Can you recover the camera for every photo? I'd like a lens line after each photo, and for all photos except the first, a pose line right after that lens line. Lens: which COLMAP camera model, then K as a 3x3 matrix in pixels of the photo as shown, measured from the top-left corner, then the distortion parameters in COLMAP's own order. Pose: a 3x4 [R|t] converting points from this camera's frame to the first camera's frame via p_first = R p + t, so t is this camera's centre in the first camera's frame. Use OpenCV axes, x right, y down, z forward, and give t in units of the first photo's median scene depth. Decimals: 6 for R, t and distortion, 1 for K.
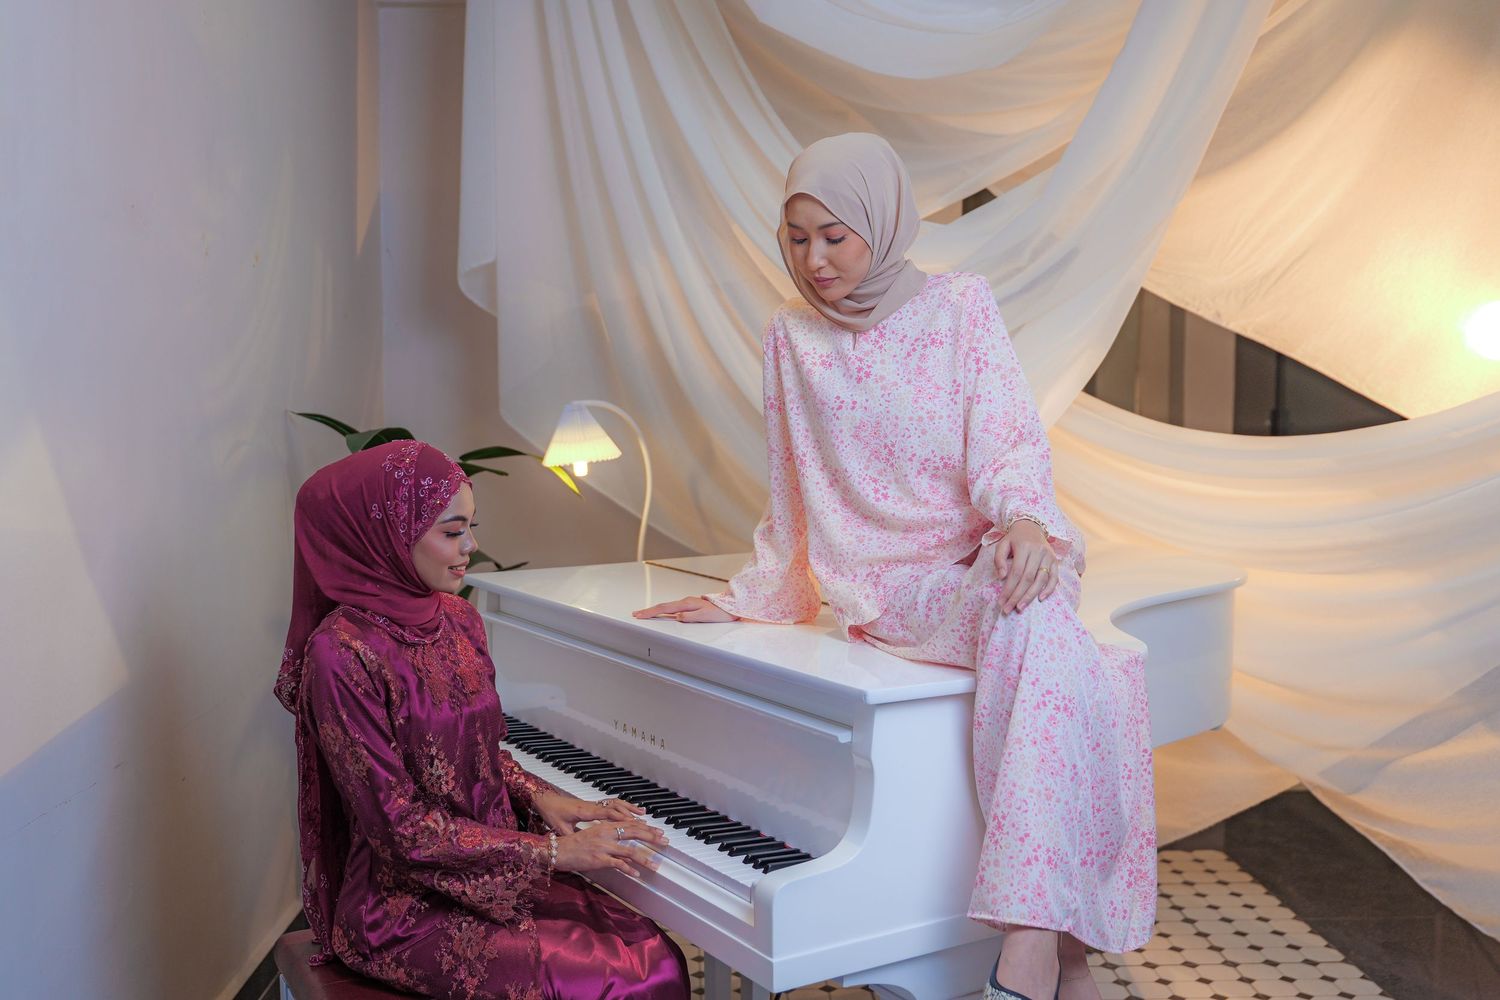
lens RADIAL K [[1604.7, 0, 755.5], [0, 1604.7, 496.2], [0, 0, 1]] dist [-0.000602, 0.000000]
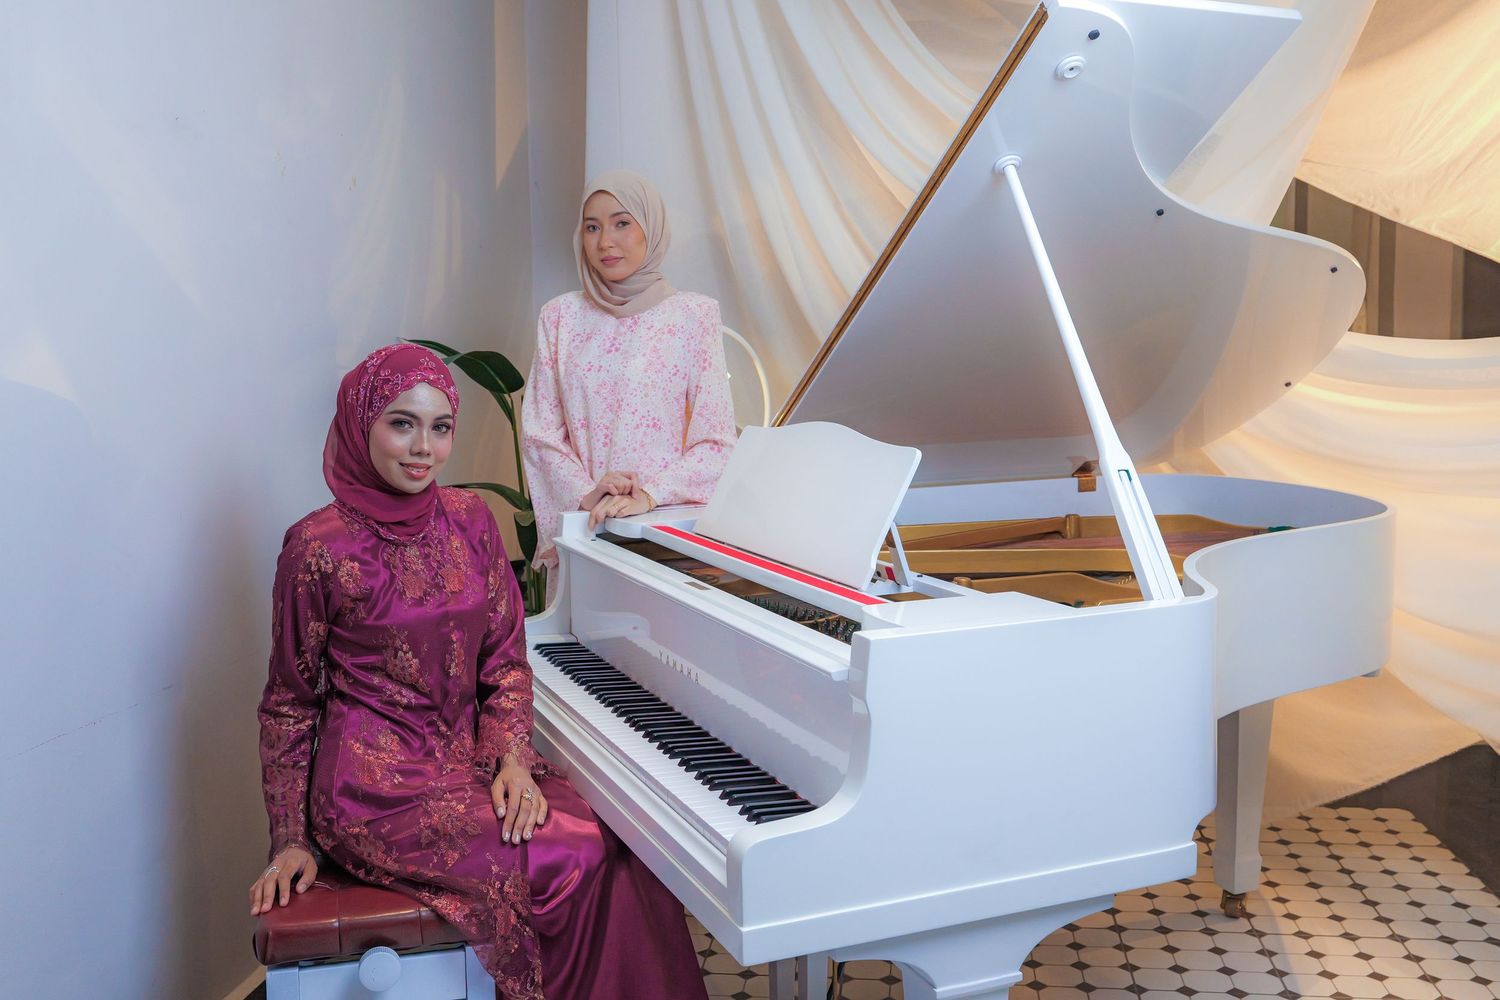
lens RADIAL K [[1498.7, 0, 745.7], [0, 1498.7, 502.8], [0, 0, 1]] dist [-0.007200, 0.000000]
pose [[0.983867, 0.001603, -0.178896, 0.083592], [0.004582, 0.999406, 0.034158, 0.018321], [0.178844, -0.034427, 0.983275, 0.119134]]
